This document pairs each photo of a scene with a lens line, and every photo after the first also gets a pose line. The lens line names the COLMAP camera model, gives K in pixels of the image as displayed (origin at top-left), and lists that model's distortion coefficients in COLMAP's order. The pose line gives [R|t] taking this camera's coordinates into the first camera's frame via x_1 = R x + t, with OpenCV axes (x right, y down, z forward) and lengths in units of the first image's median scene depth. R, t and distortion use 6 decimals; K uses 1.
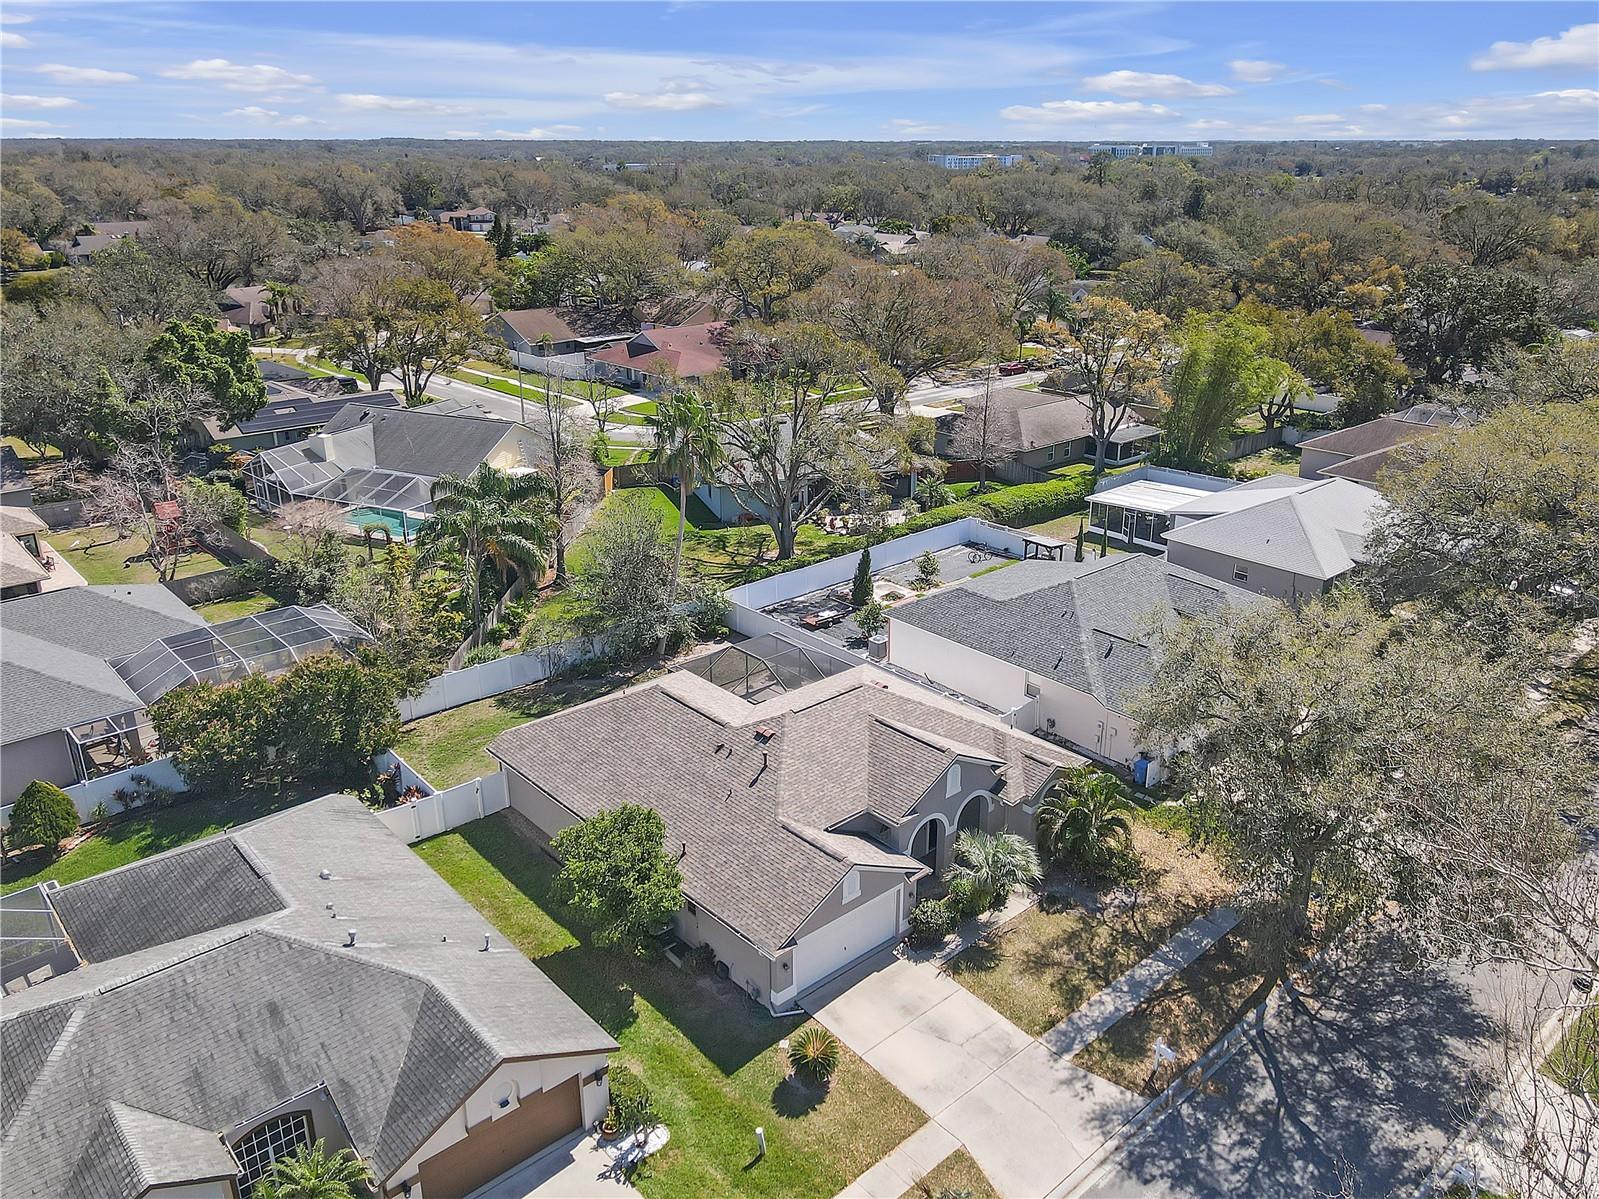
lens RADIAL K [[1185.1, 0, 799.5], [0, 1185.1, 599.5], [0, 0, 1]] dist [-0.004711, 0.002537]
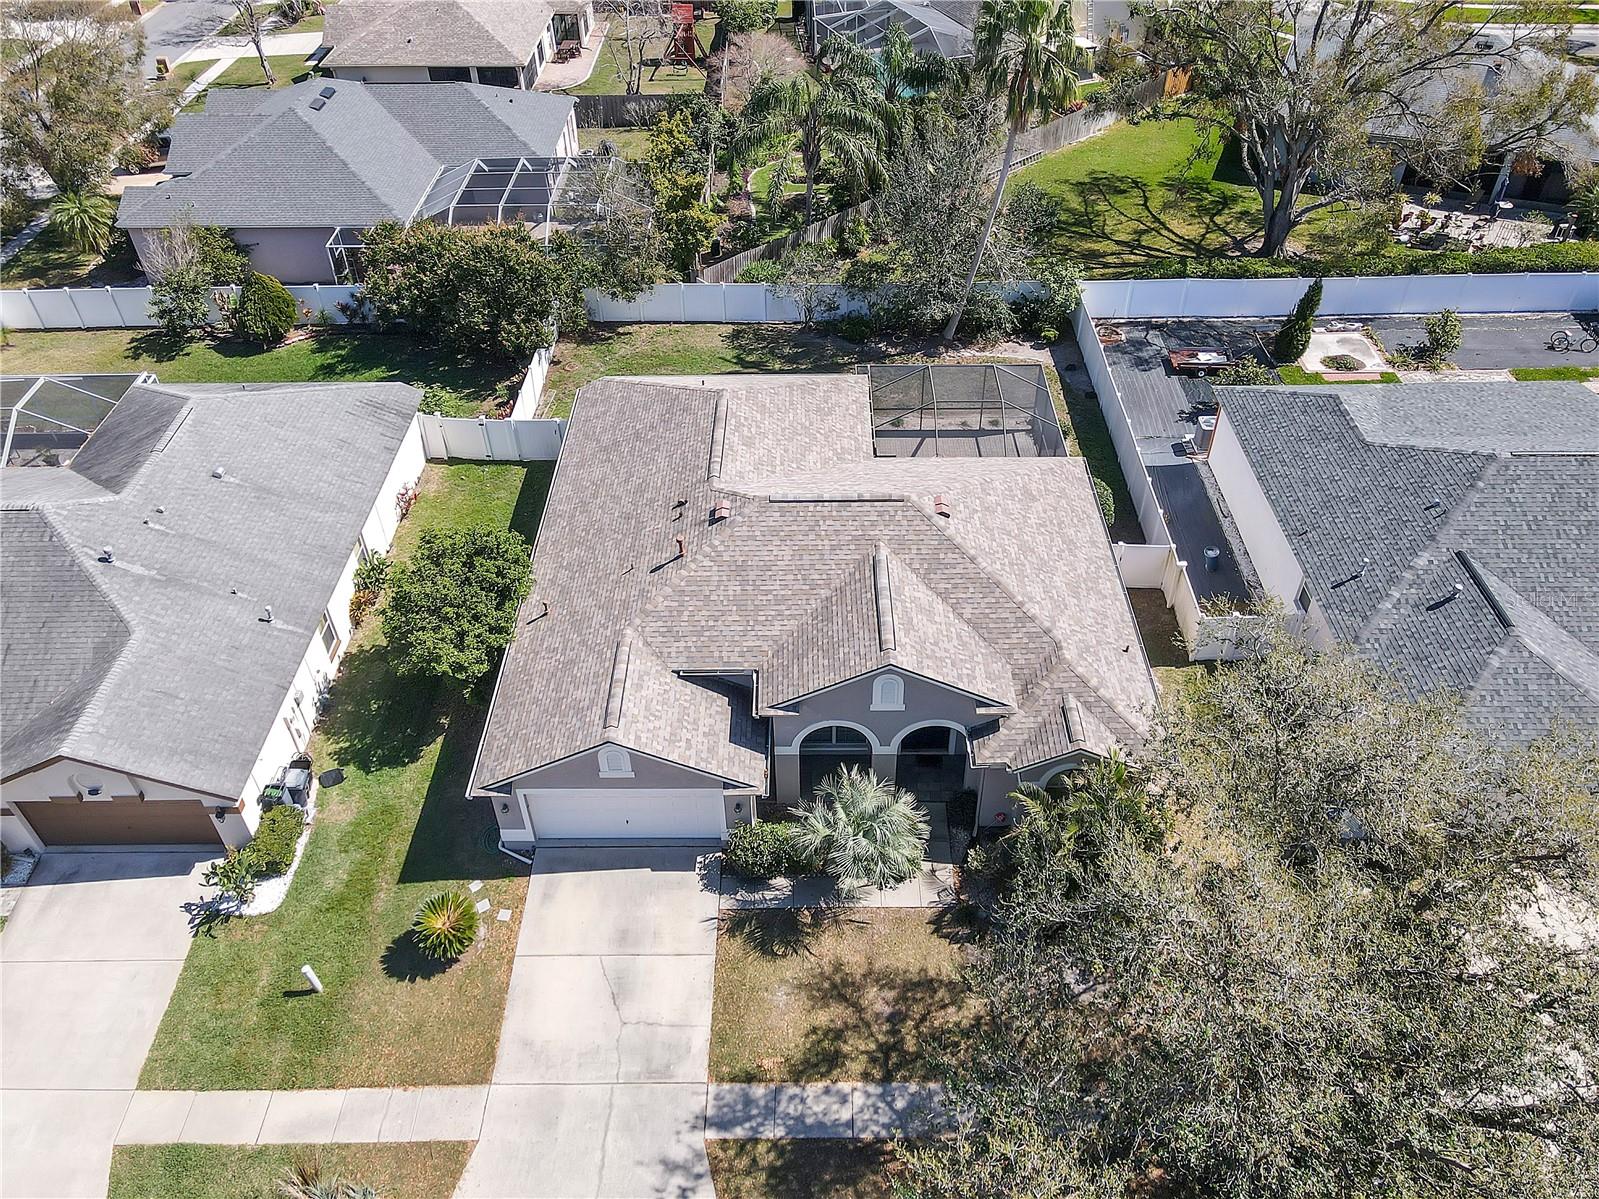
lens RADIAL K [[1199.5, 0, 803.1], [0, 1199.5, 561.2], [0, 0, 1]] dist [-0.008128, 0.035391]
pose [[0.746268, 0.424063, -0.513083, 0.459378], [-0.231467, 0.888023, 0.397288, -0.188989], [0.624105, -0.177721, 0.760860, 0.535738]]
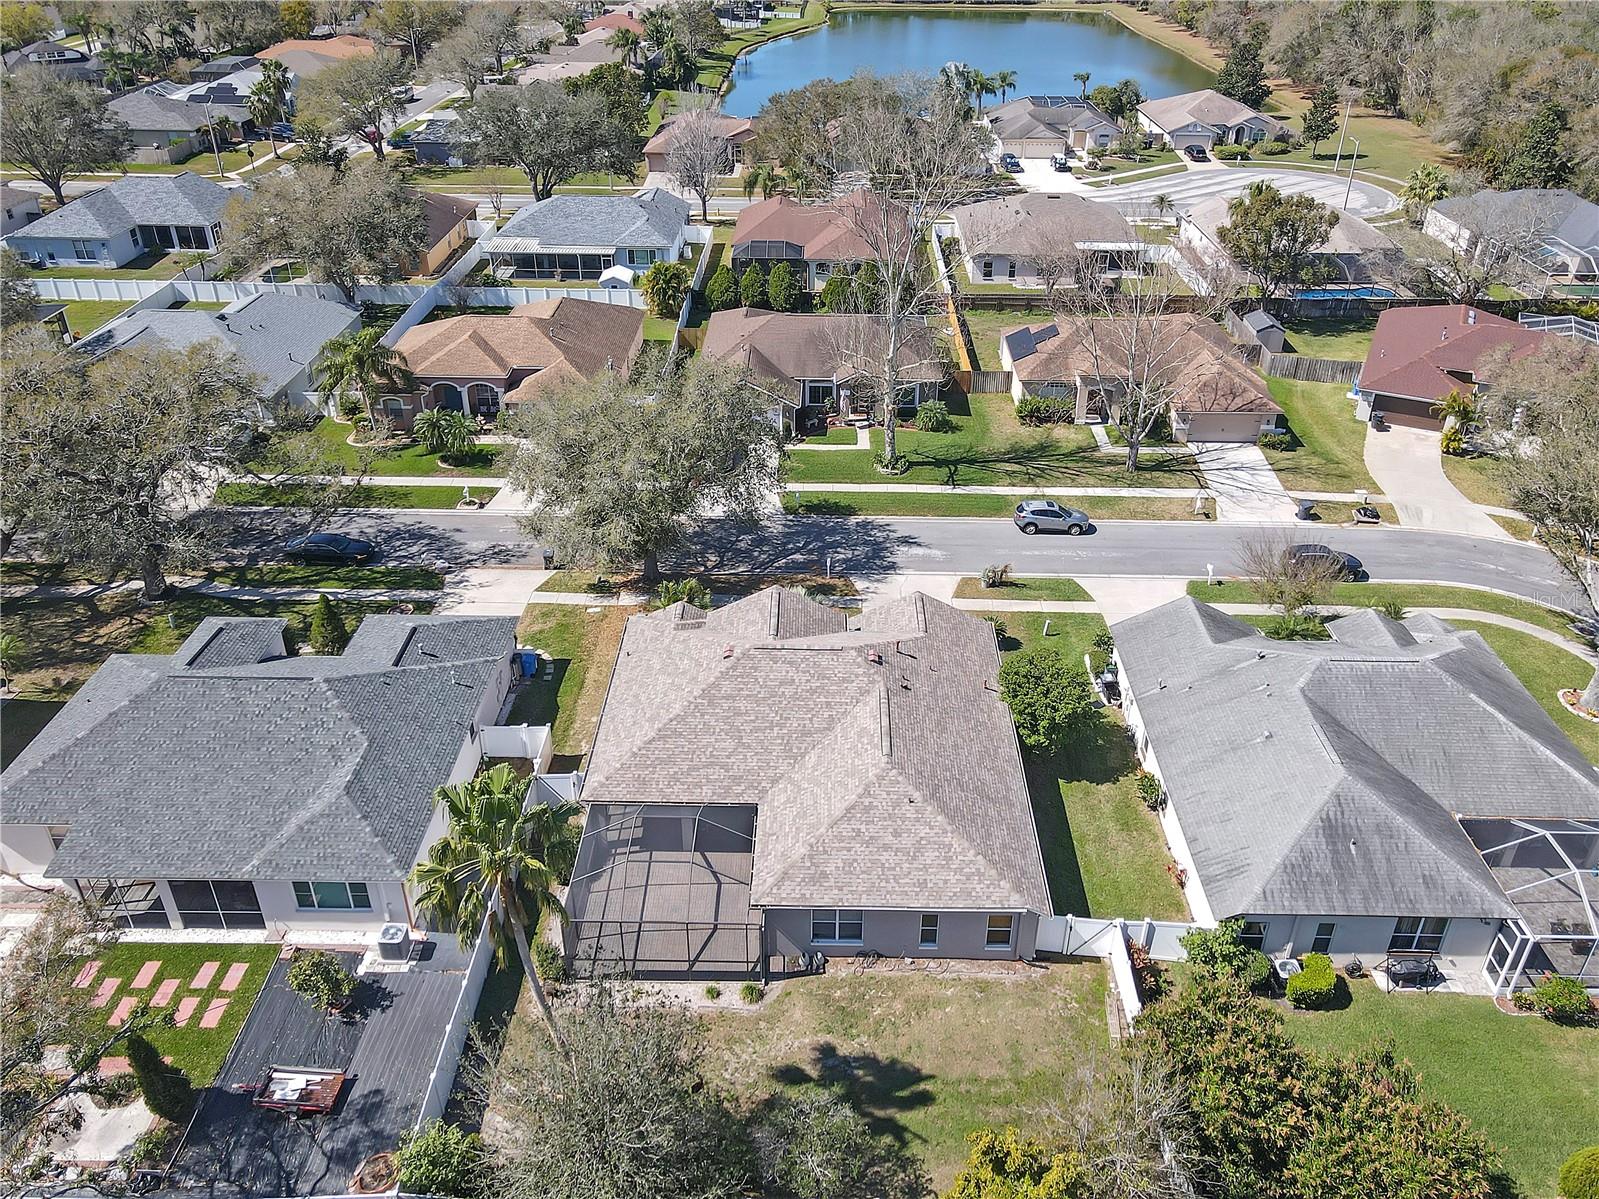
lens RADIAL K [[1206.0, 0, 819.3], [0, 1206.0, 566.8], [0, 0, 1]] dist [0.012033, 0.007918]
pose [[-0.740084, -0.340409, 0.579998, -0.706945], [0.235113, 0.677046, 0.697374, -0.849778], [-0.630077, 0.652480, -0.421037, 1.669833]]
